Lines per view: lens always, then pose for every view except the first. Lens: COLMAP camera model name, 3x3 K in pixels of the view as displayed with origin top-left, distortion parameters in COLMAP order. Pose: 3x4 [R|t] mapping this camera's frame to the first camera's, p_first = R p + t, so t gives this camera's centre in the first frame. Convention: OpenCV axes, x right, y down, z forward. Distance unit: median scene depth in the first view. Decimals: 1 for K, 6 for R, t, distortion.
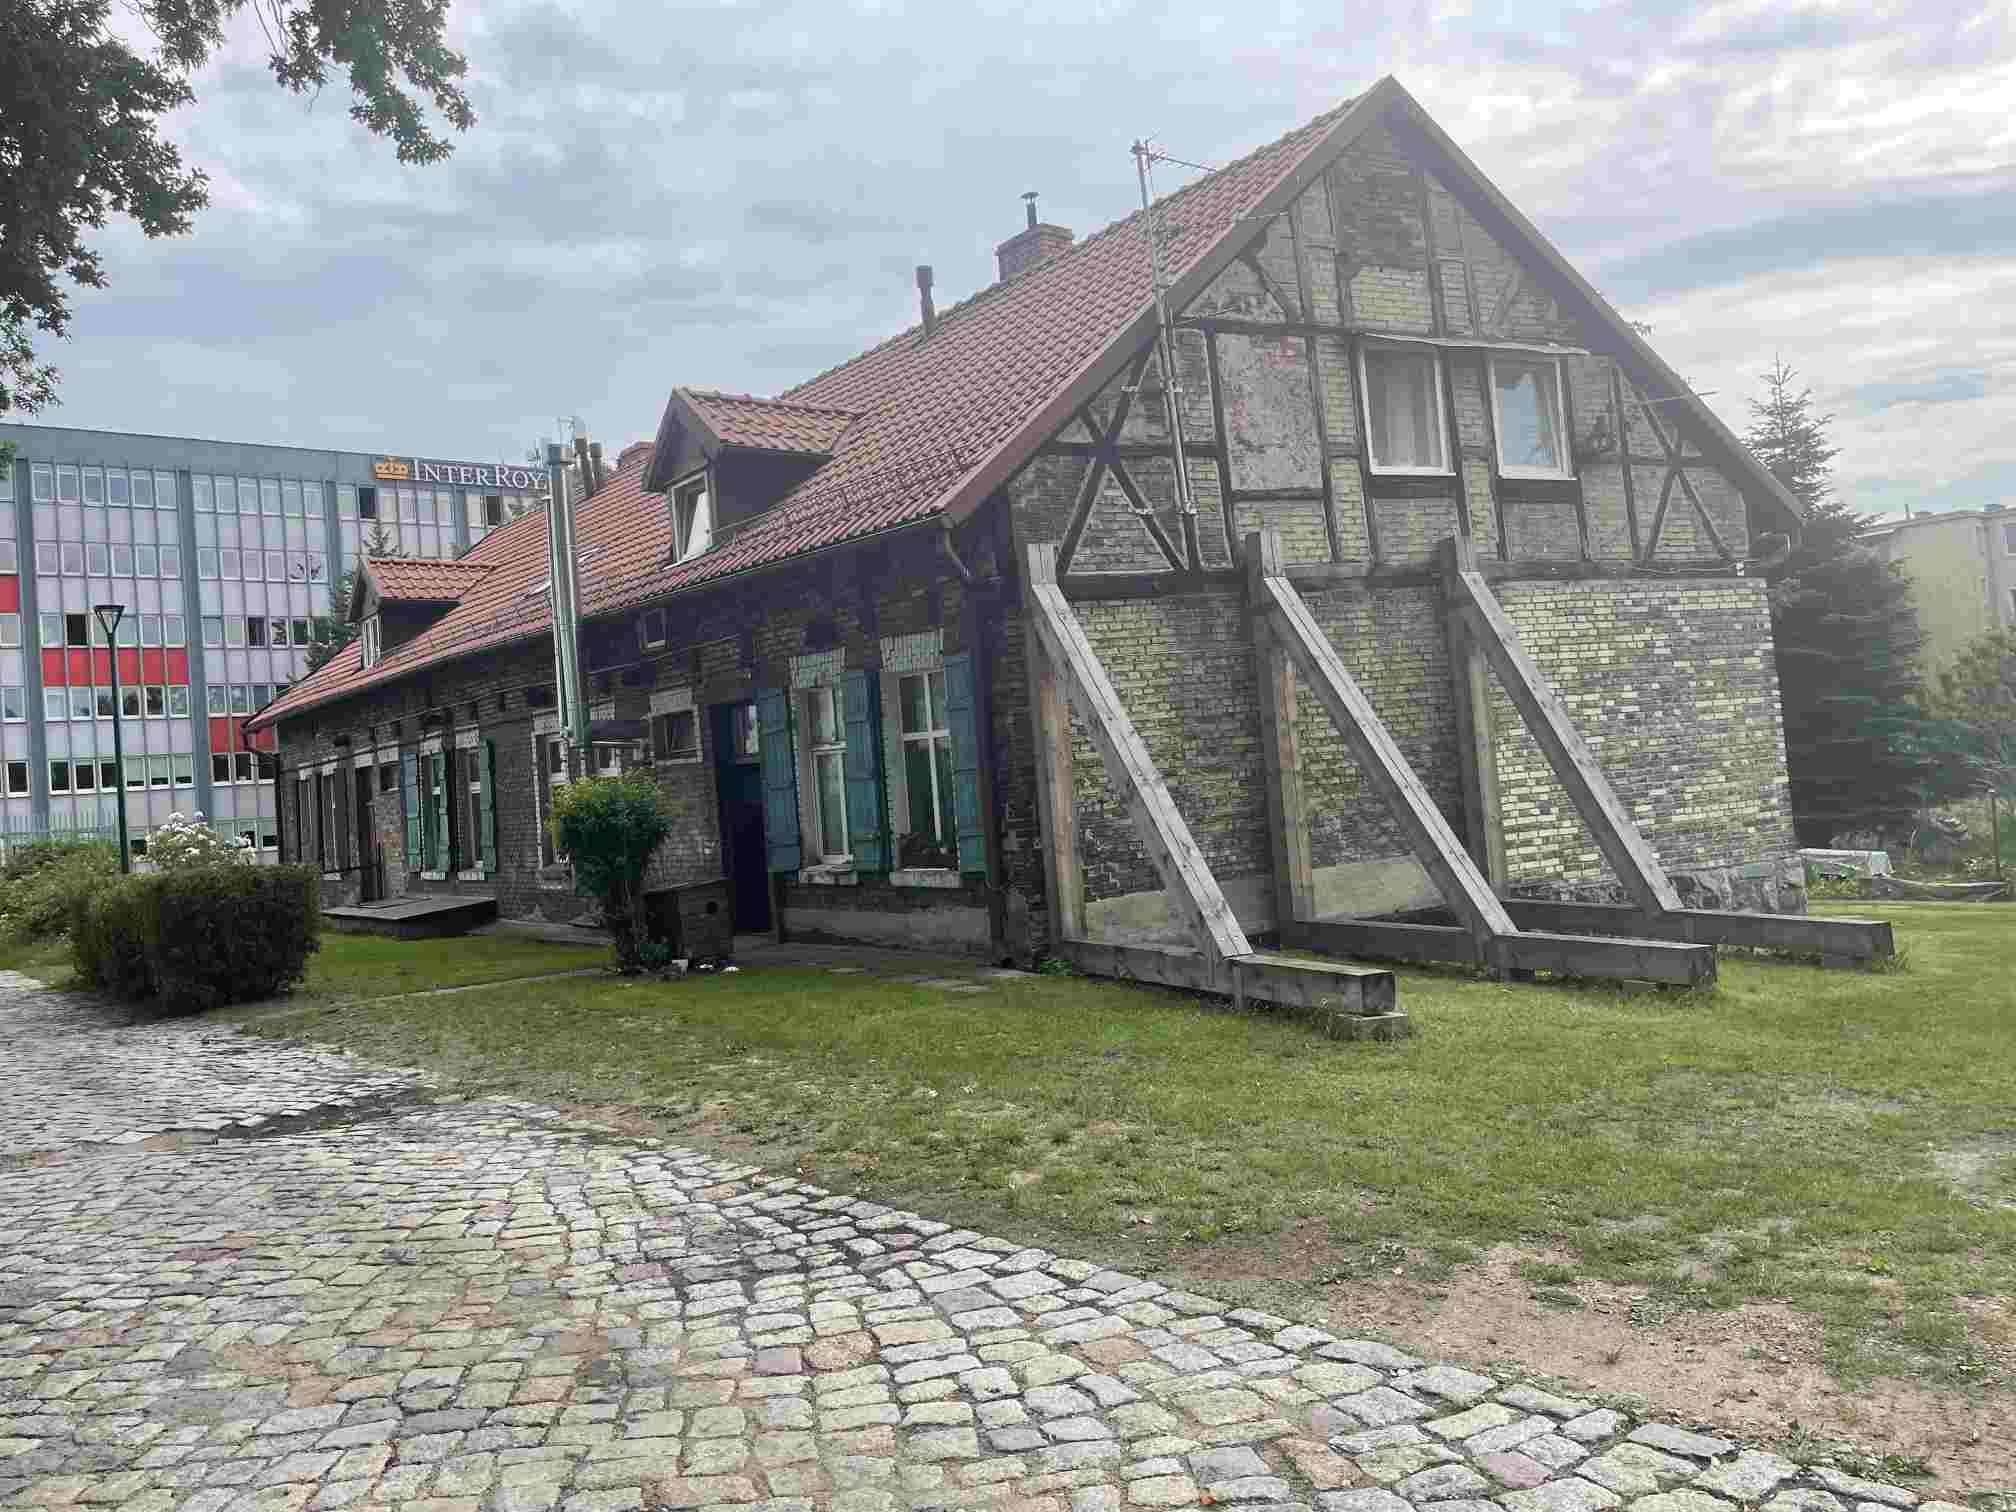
lens RADIAL K [[1522.9, 0, 1008.0], [0, 1522.9, 756.0], [0, 0, 1]] dist [-0.001751, -0.000507]
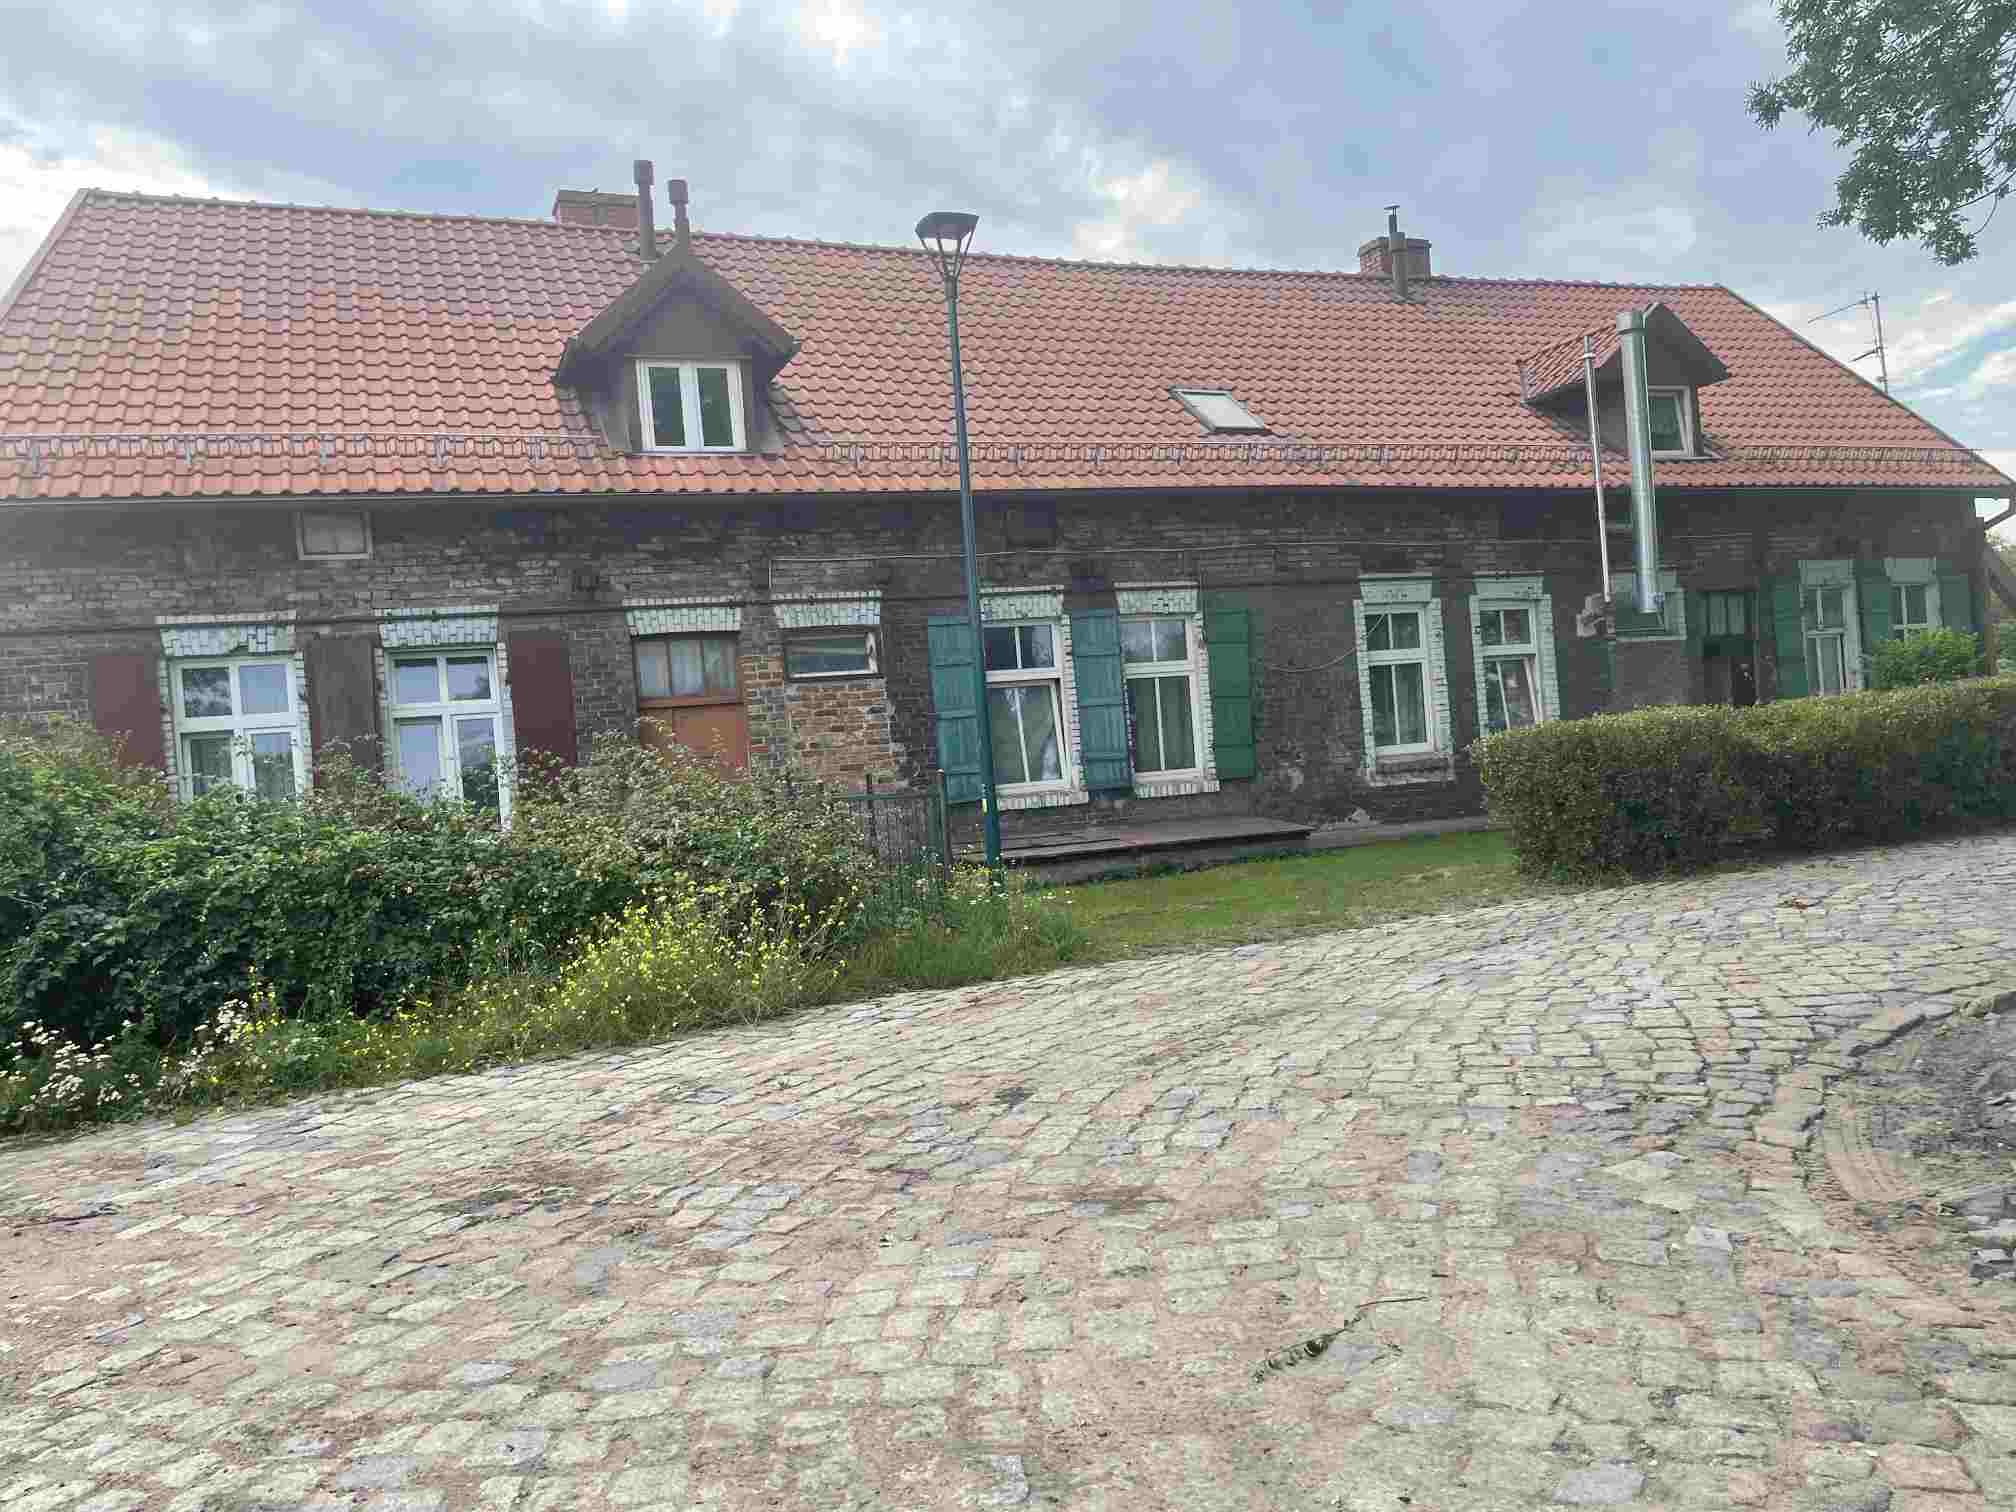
lens RADIAL K [[1522.9, 0, 1008.0], [0, 1522.9, 756.0], [0, 0, 1]] dist [-0.001751, -0.000507]
pose [[0.314957, 0.050374, 0.947768, -1.604518], [0.036152, 0.997229, -0.065017, 0.162528], [-0.948417, 0.054741, 0.312263, 1.289897]]
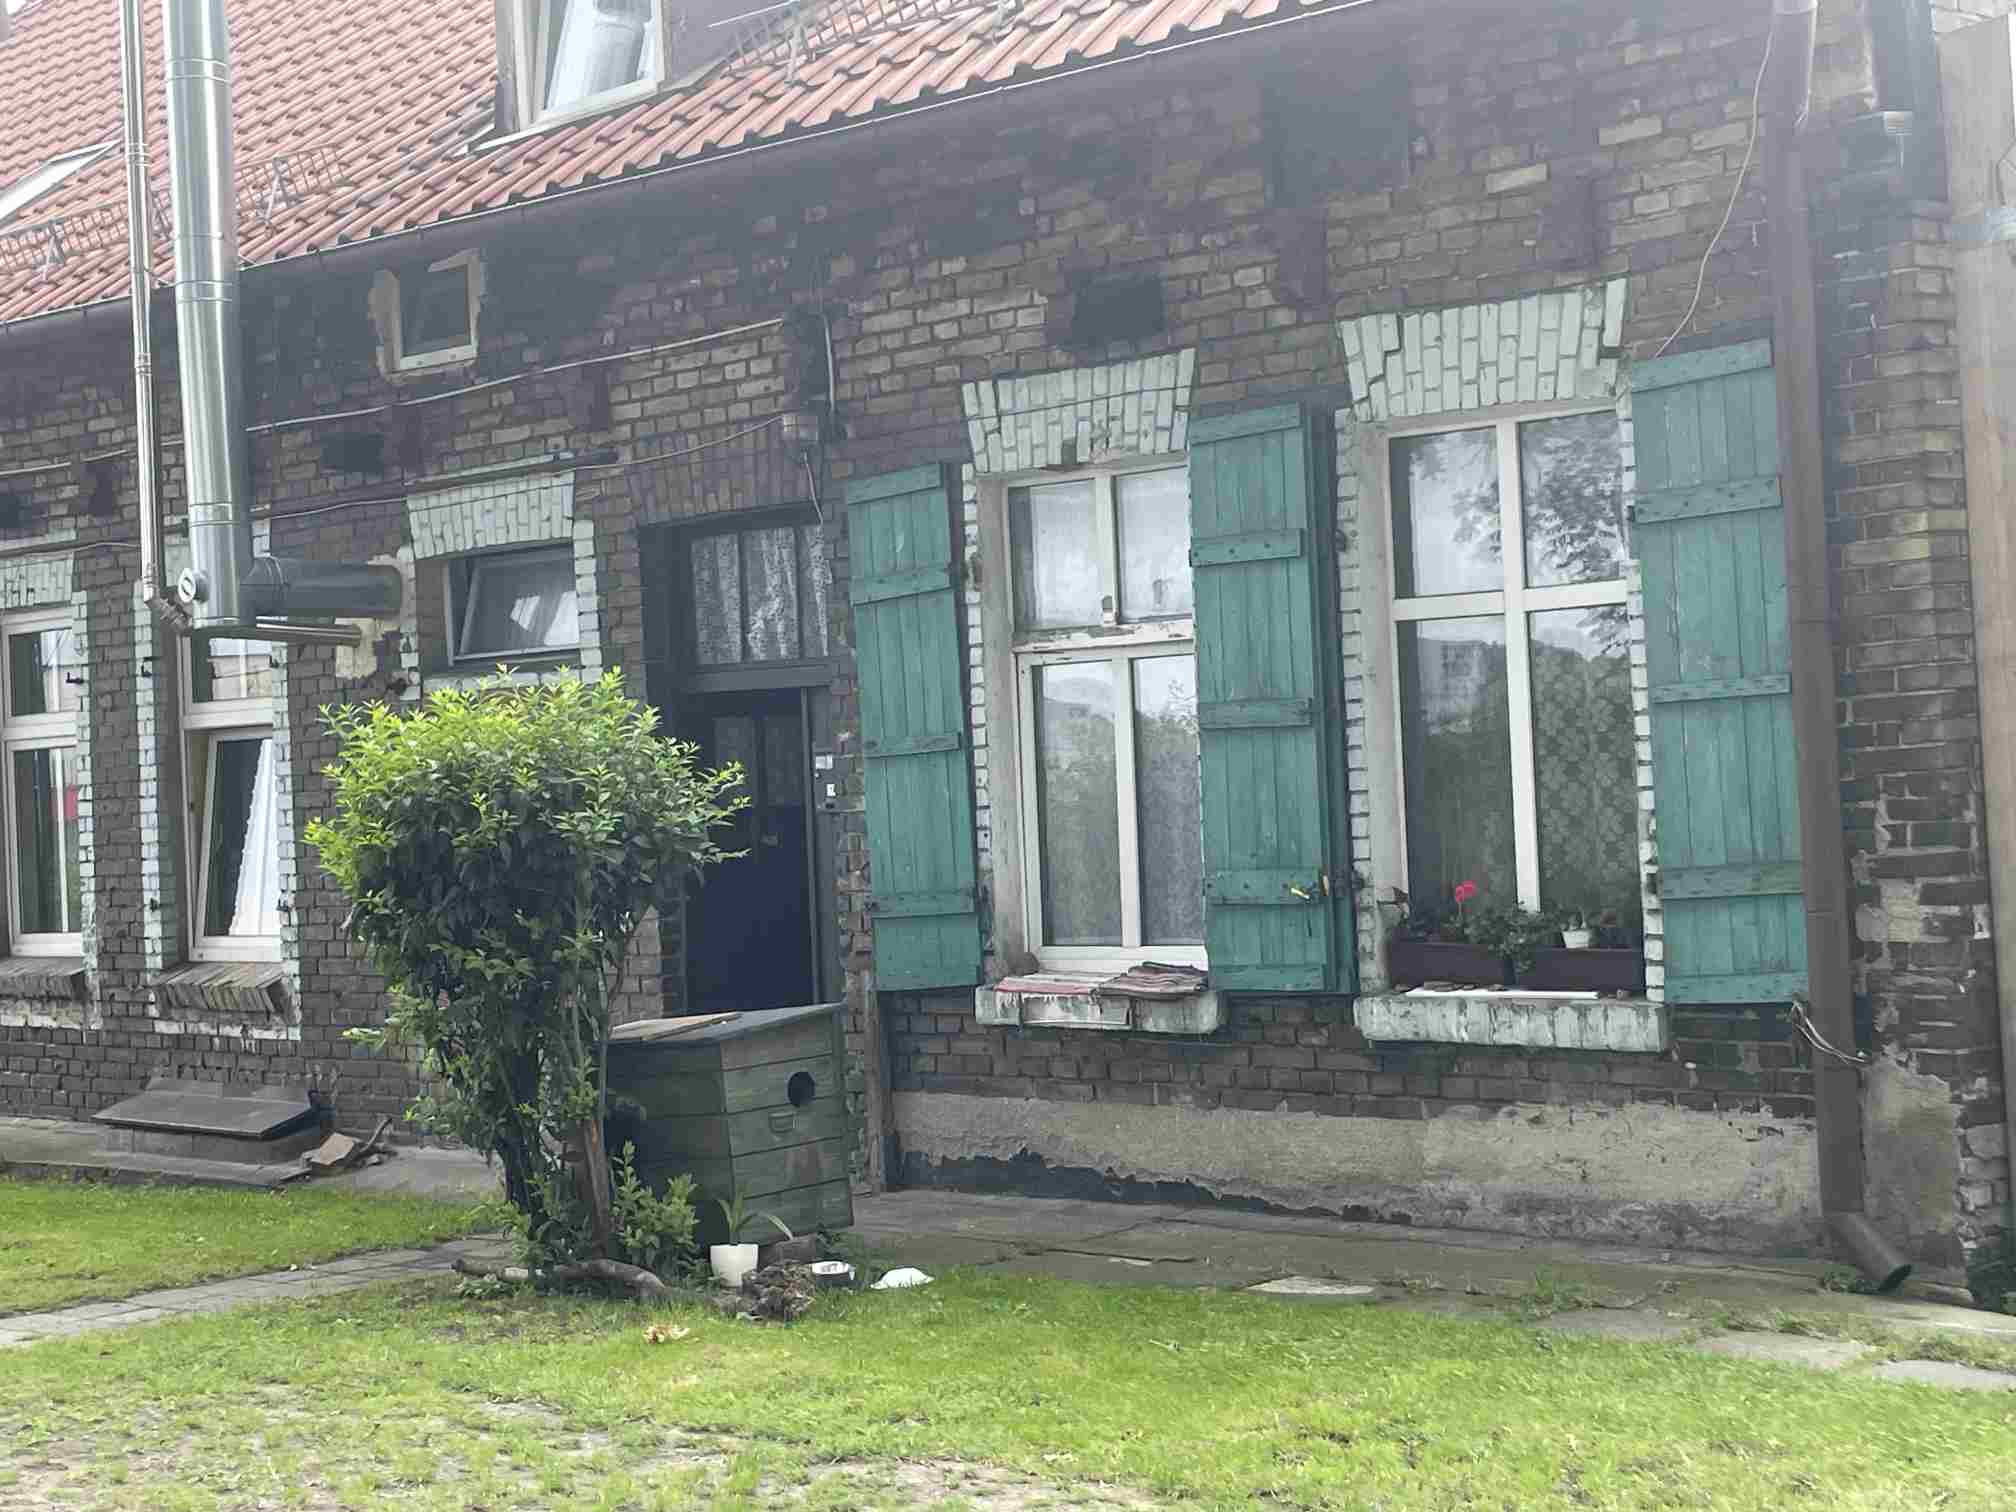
lens RADIAL K [[3089.9, 0, 1008.0], [0, 3089.9, 756.0], [0, 0, 1]] dist [0.094008, -0.038380]
pose [[0.988477, 0.030406, 0.148286, -0.248016], [-0.029898, 0.999537, -0.005657, 0.026323], [-0.148389, 0.001158, 0.988928, 0.302154]]
